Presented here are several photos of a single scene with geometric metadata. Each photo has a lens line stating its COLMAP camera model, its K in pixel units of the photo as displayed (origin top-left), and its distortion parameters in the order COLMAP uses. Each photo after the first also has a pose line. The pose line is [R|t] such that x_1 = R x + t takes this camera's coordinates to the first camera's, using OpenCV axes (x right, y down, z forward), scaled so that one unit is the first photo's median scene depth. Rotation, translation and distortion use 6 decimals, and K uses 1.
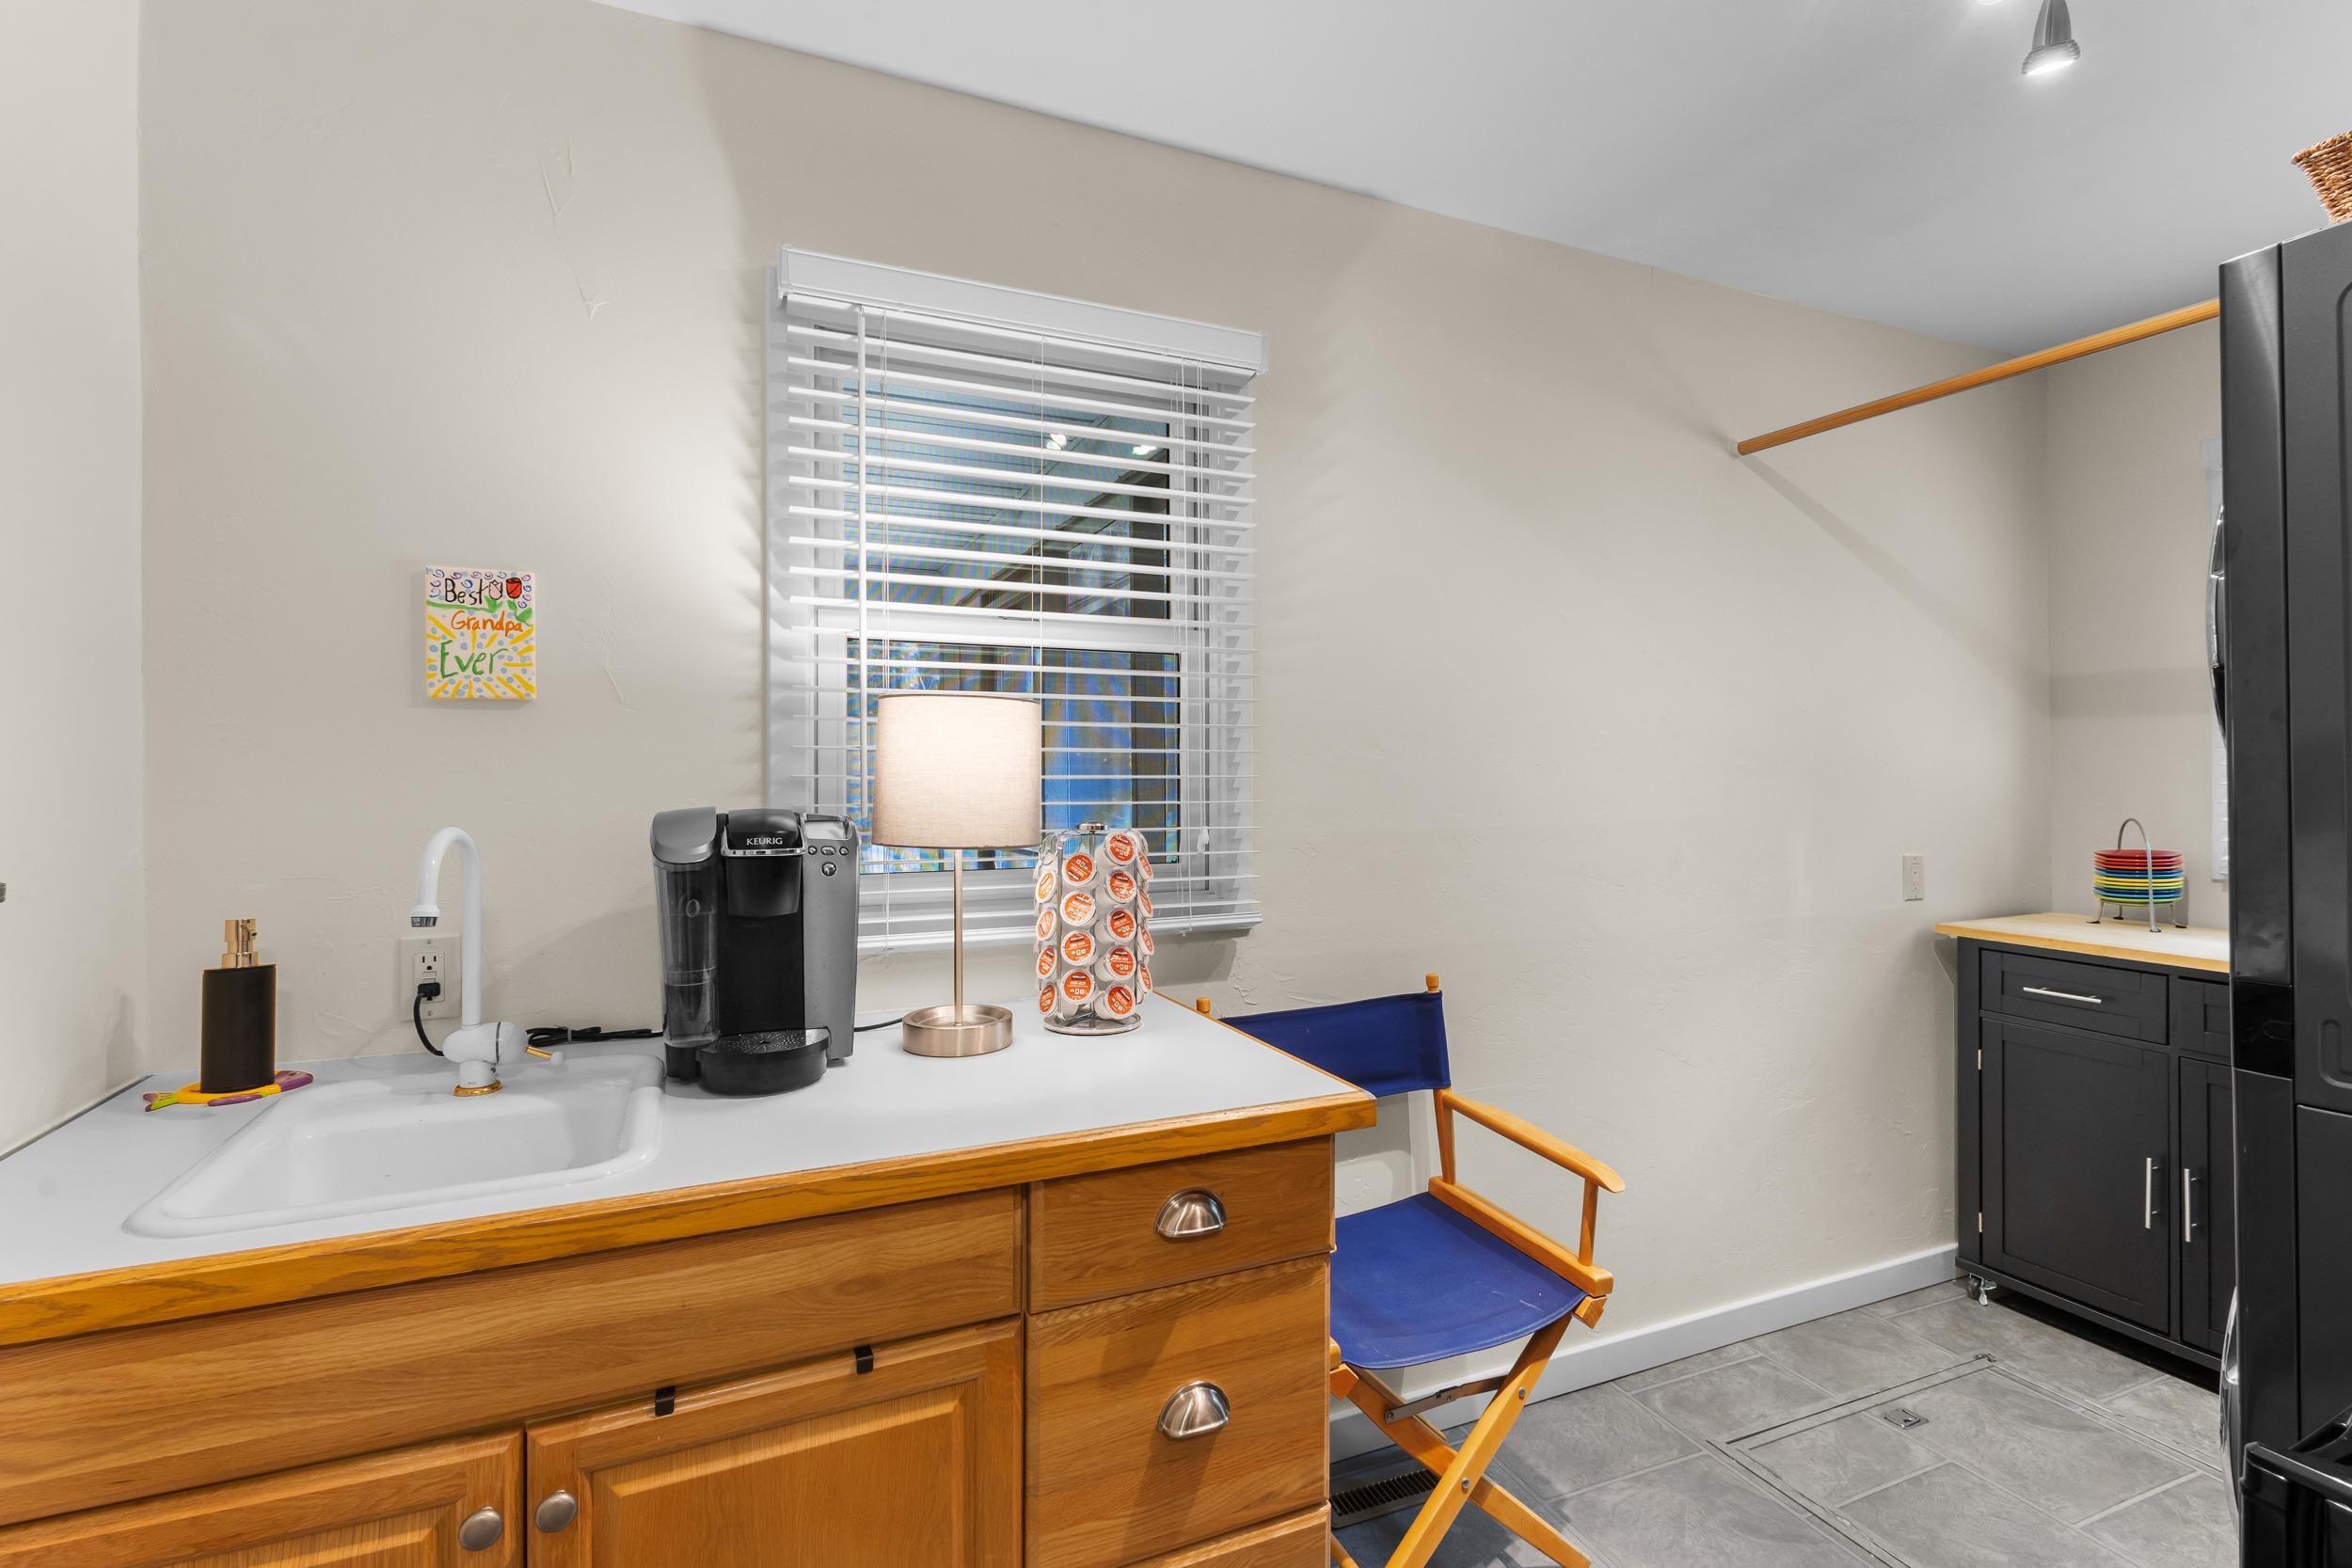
lens RADIAL K [[1096.7, 0, 1177.1], [0, 1096.7, 777.1], [0, 0, 1]] dist [0.006216, -0.000121]
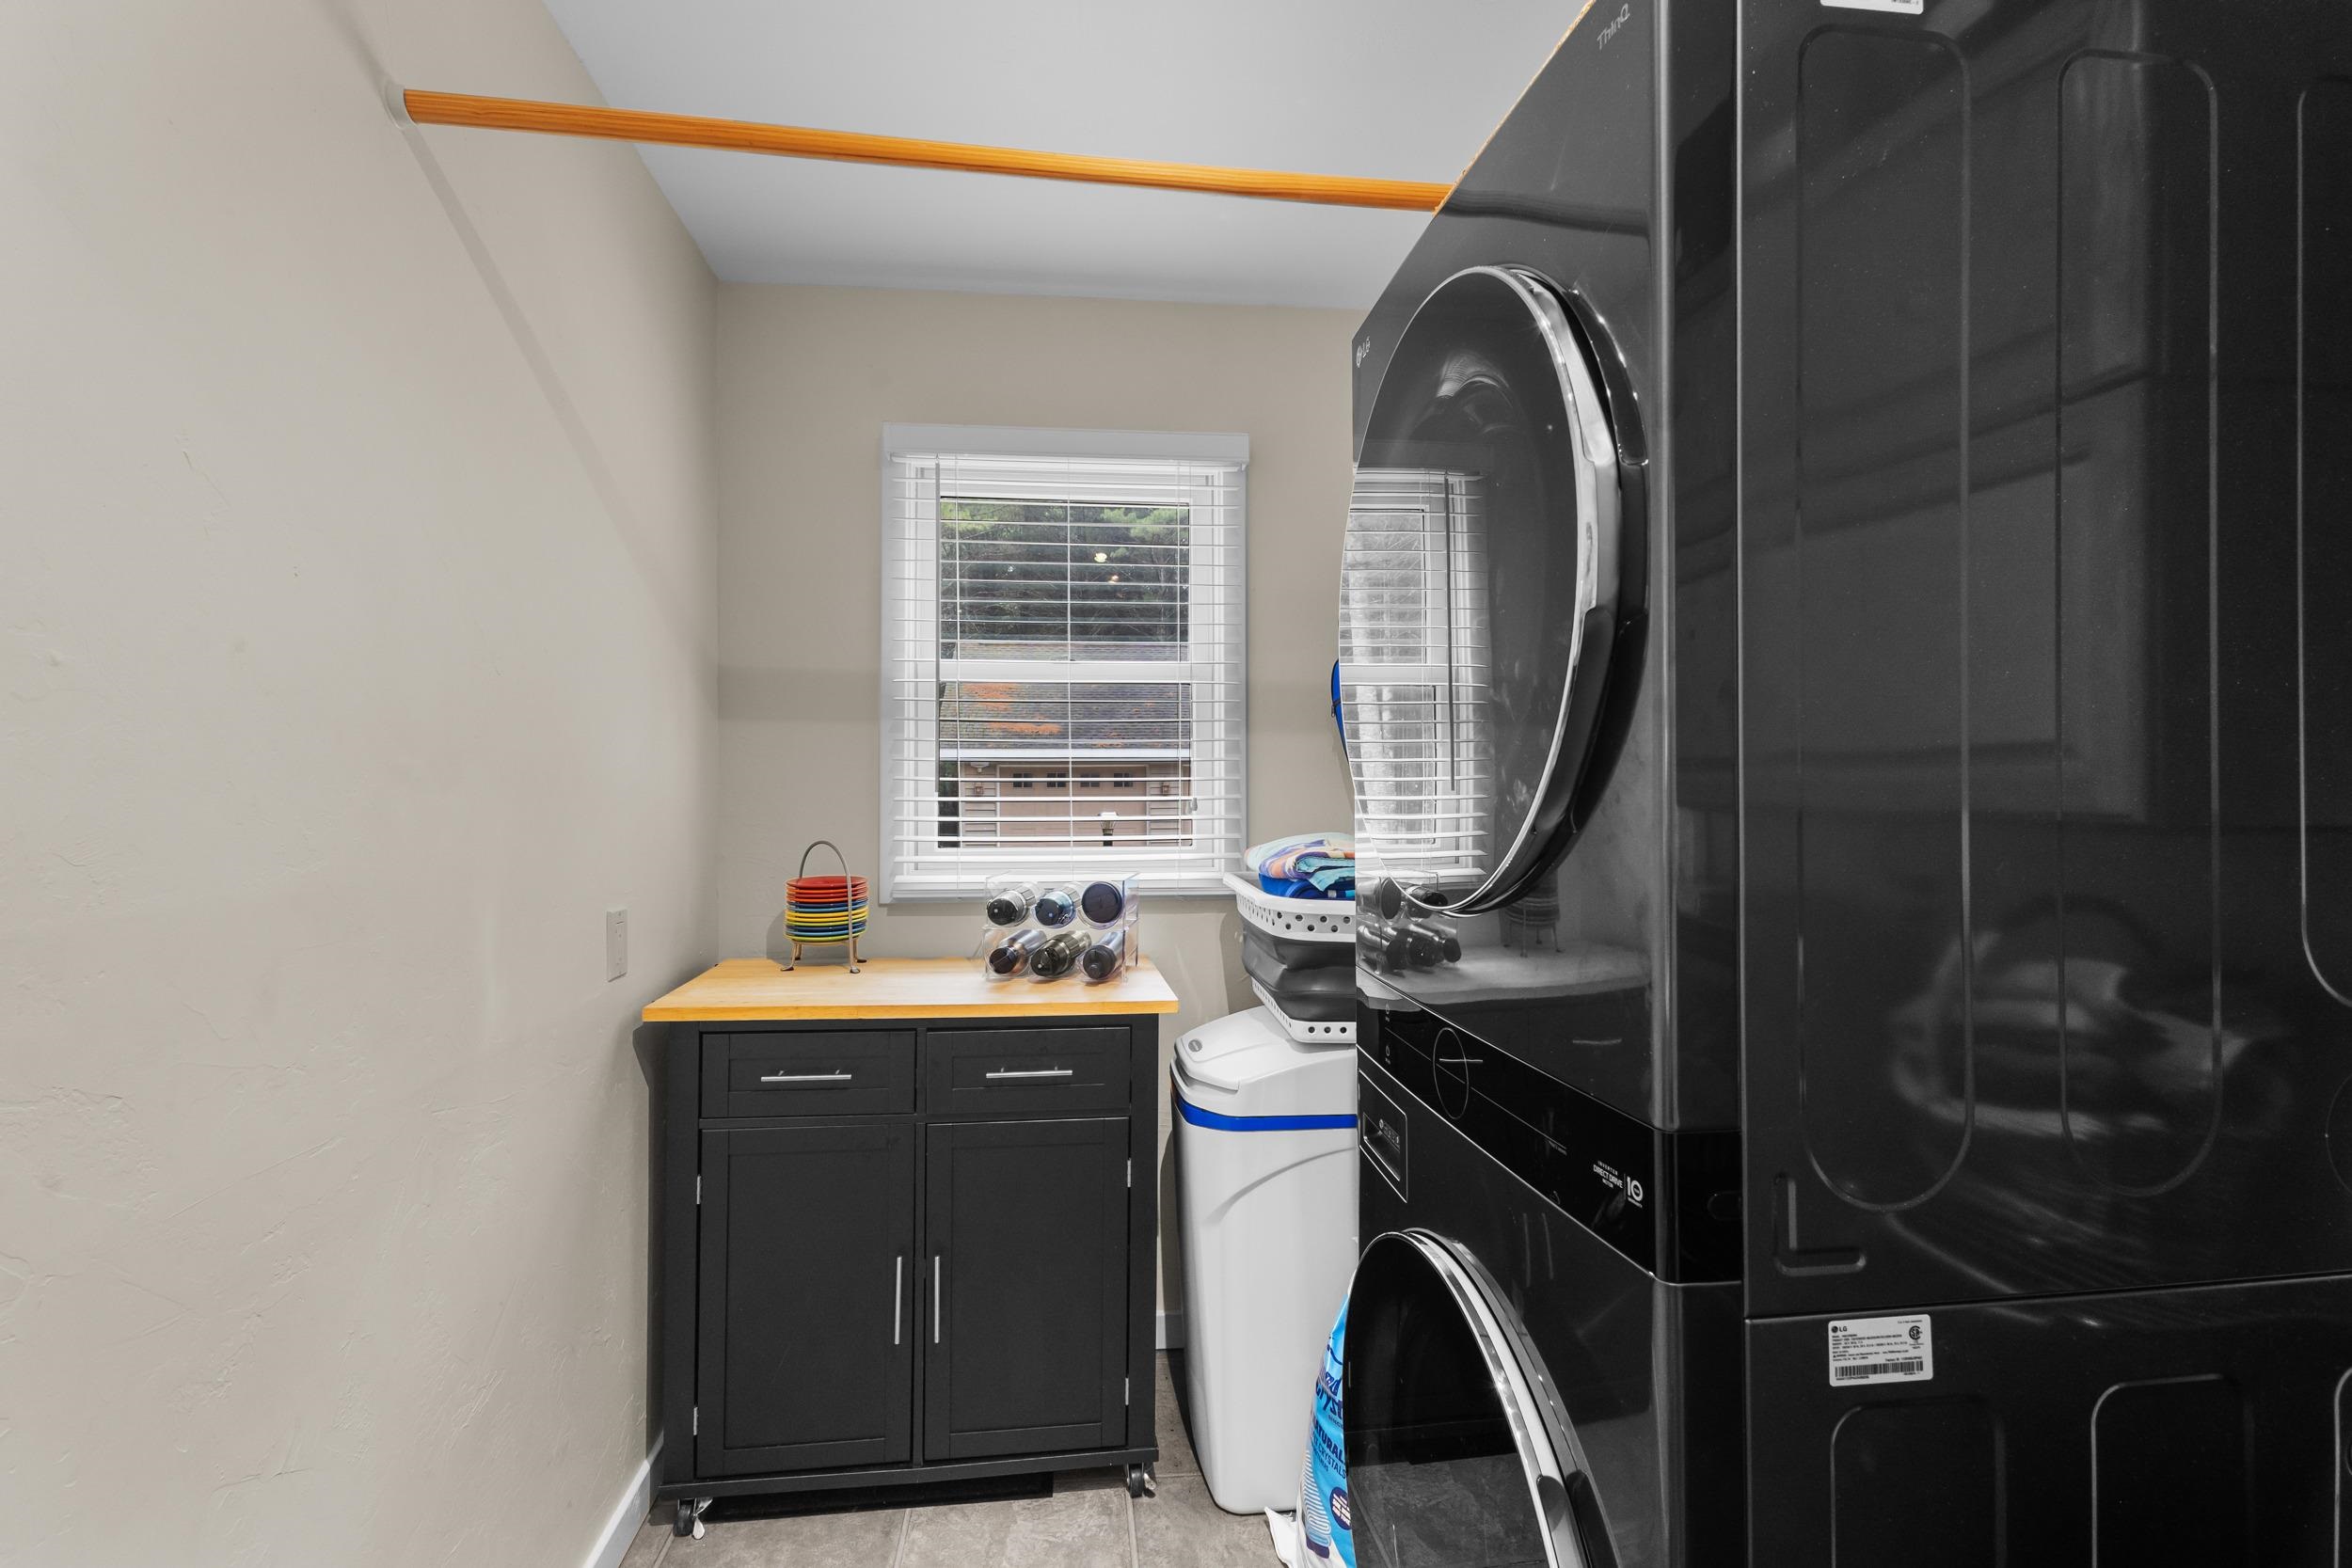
lens RADIAL K [[1096.7, 0, 1178.7], [0, 1096.7, 786.2], [0, 0, 1]] dist [0.006216, -0.000121]
pose [[0.291502, 0.007586, 0.956540, 0.141794], [-0.001254, 0.999971, -0.007548, 0.001971], [-0.956569, 0.001001, 0.291503, 0.499480]]
